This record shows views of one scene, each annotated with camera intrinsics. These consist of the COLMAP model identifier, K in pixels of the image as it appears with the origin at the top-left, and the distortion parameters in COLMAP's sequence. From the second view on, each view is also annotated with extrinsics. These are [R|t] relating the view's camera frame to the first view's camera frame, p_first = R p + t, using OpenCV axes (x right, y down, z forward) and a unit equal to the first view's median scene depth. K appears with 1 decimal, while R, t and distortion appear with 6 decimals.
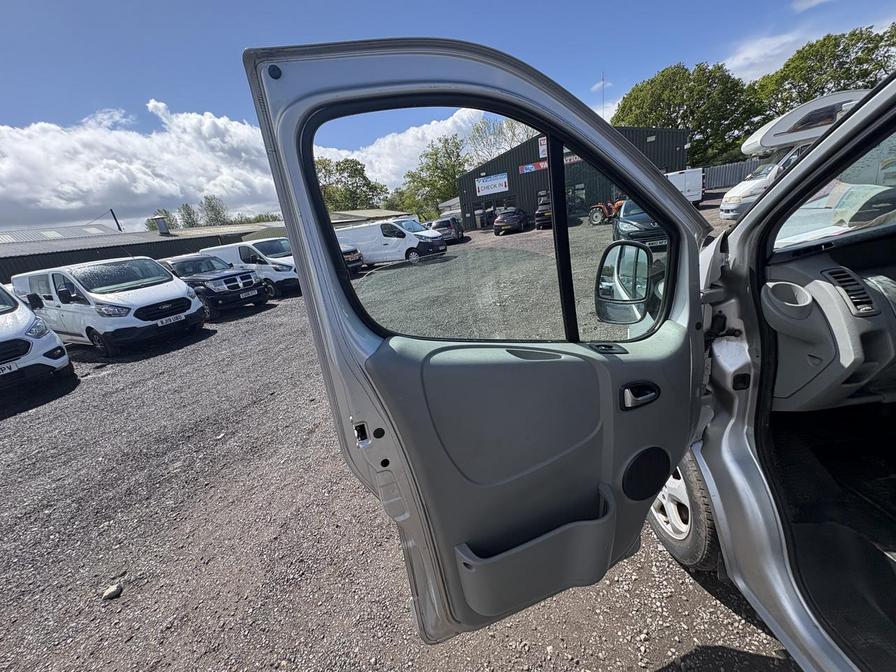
lens RADIAL K [[358.1, 0, 448.0], [0, 358.1, 336.0], [0, 0, 1]] dist [0.000550, 0.000561]
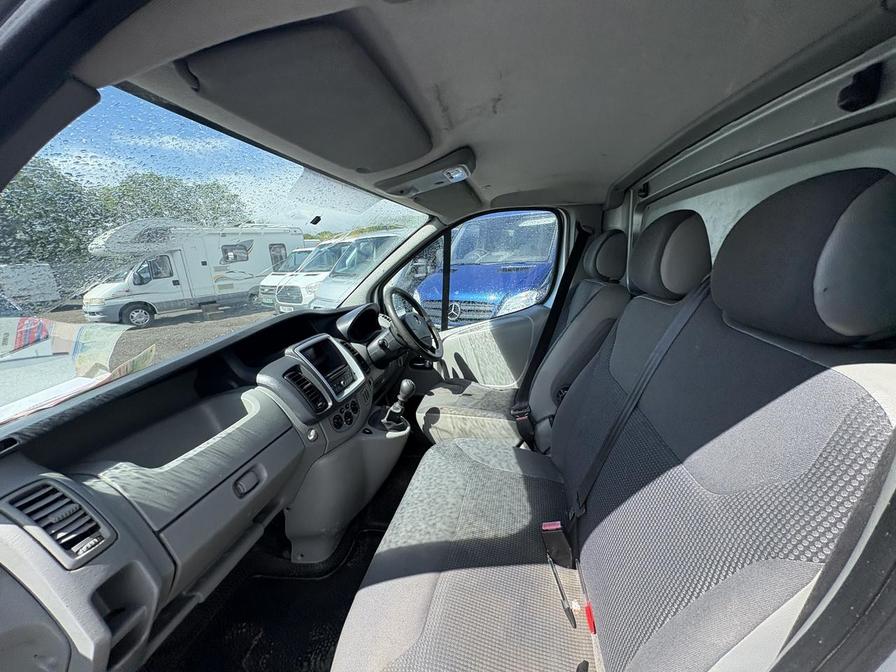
lens RADIAL K [[358.1, 0, 448.0], [0, 358.1, 336.0], [0, 0, 1]] dist [0.000550, 0.000561]
pose [[0.182888, -0.075697, 0.980215, 0.495612], [0.324547, 0.945787, 0.012485, -0.148699], [-0.928020, 0.315843, 0.197540, 0.157045]]
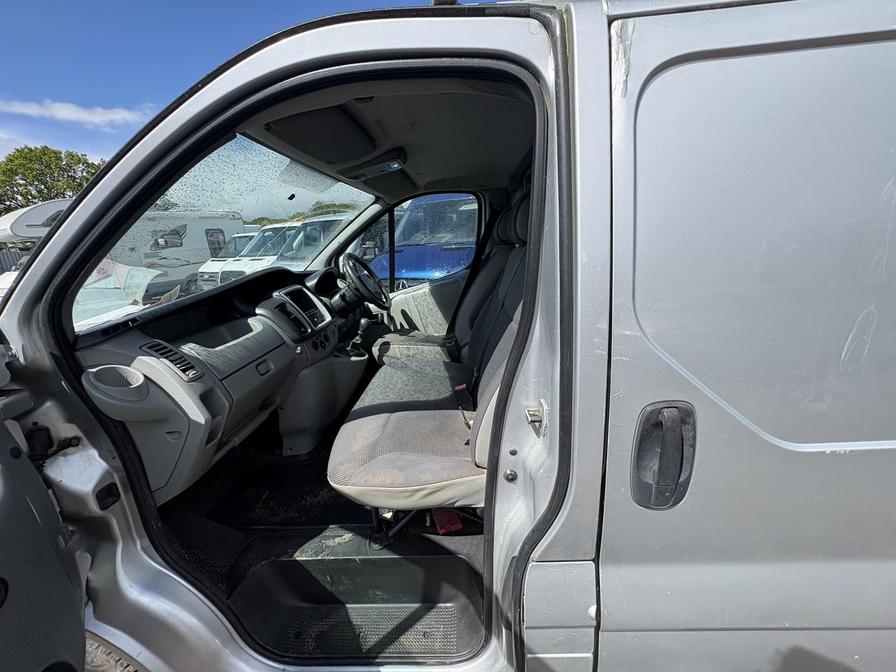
lens RADIAL K [[359.9, 0, 446.9], [0, 359.9, 337.1], [0, 0, 1]] dist [0.005075, -0.000549]
pose [[0.050550, -0.114877, 0.992093, 0.106253], [0.353375, 0.931160, 0.089816, -0.003732], [-0.934115, 0.346040, 0.087665, 0.113983]]
